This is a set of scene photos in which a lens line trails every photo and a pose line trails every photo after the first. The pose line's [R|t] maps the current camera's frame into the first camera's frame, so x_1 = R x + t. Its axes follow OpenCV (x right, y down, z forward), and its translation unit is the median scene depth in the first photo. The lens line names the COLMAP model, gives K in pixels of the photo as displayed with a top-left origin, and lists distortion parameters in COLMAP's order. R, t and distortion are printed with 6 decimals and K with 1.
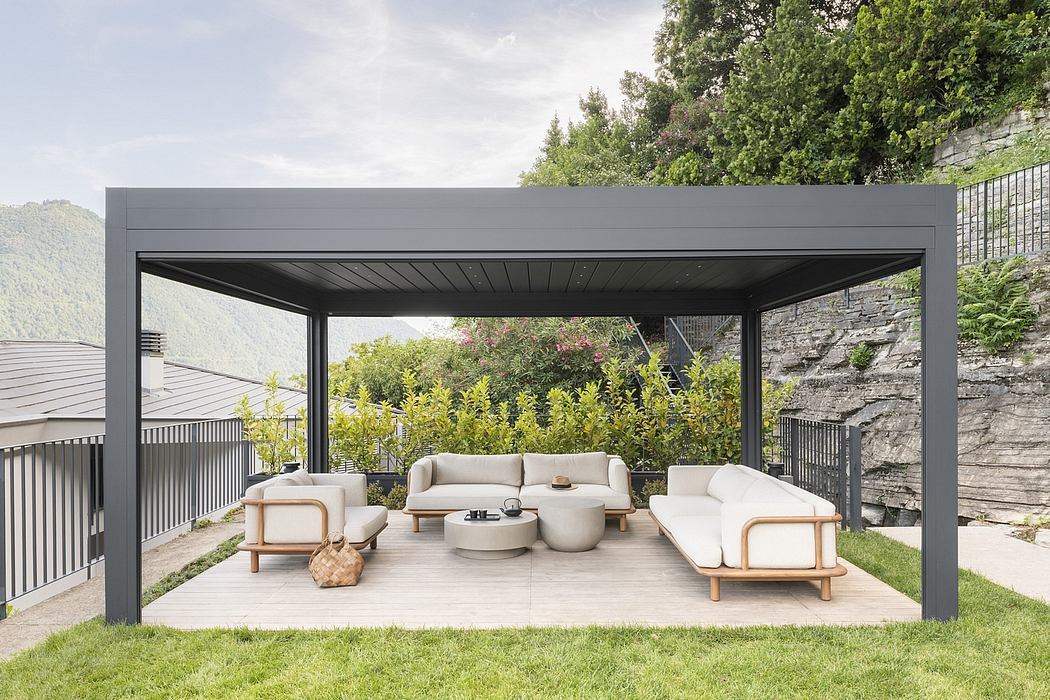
lens RADIAL K [[1733.0, 0, 597.1], [0, 1733.0, 354.5], [0, 0, 1]] dist [0.007238, -0.104638]
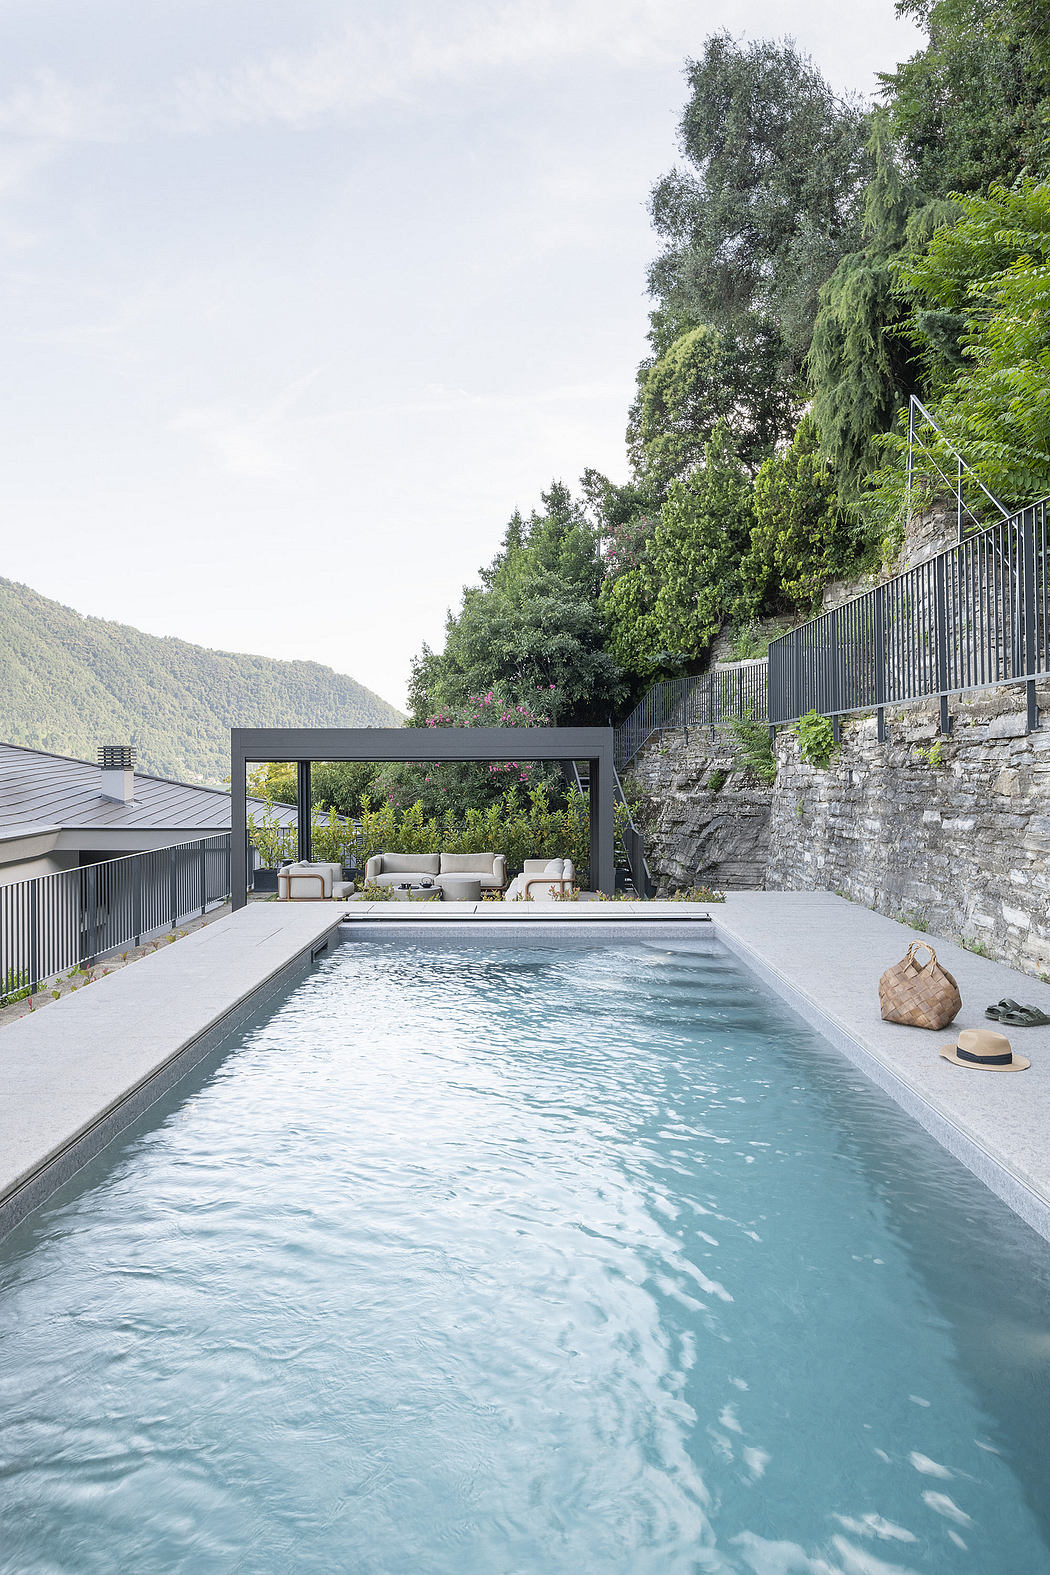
lens RADIAL K [[2599.5, 0, 525.0], [0, 2599.5, 787.5], [0, 0, 1]] dist [0.007238, -0.104638]
pose [[0.999032, -0.000507, -0.043996, 0.094984], [0.001514, 0.999738, 0.022855, -0.037940], [0.043972, -0.022899, 0.998770, -0.919620]]
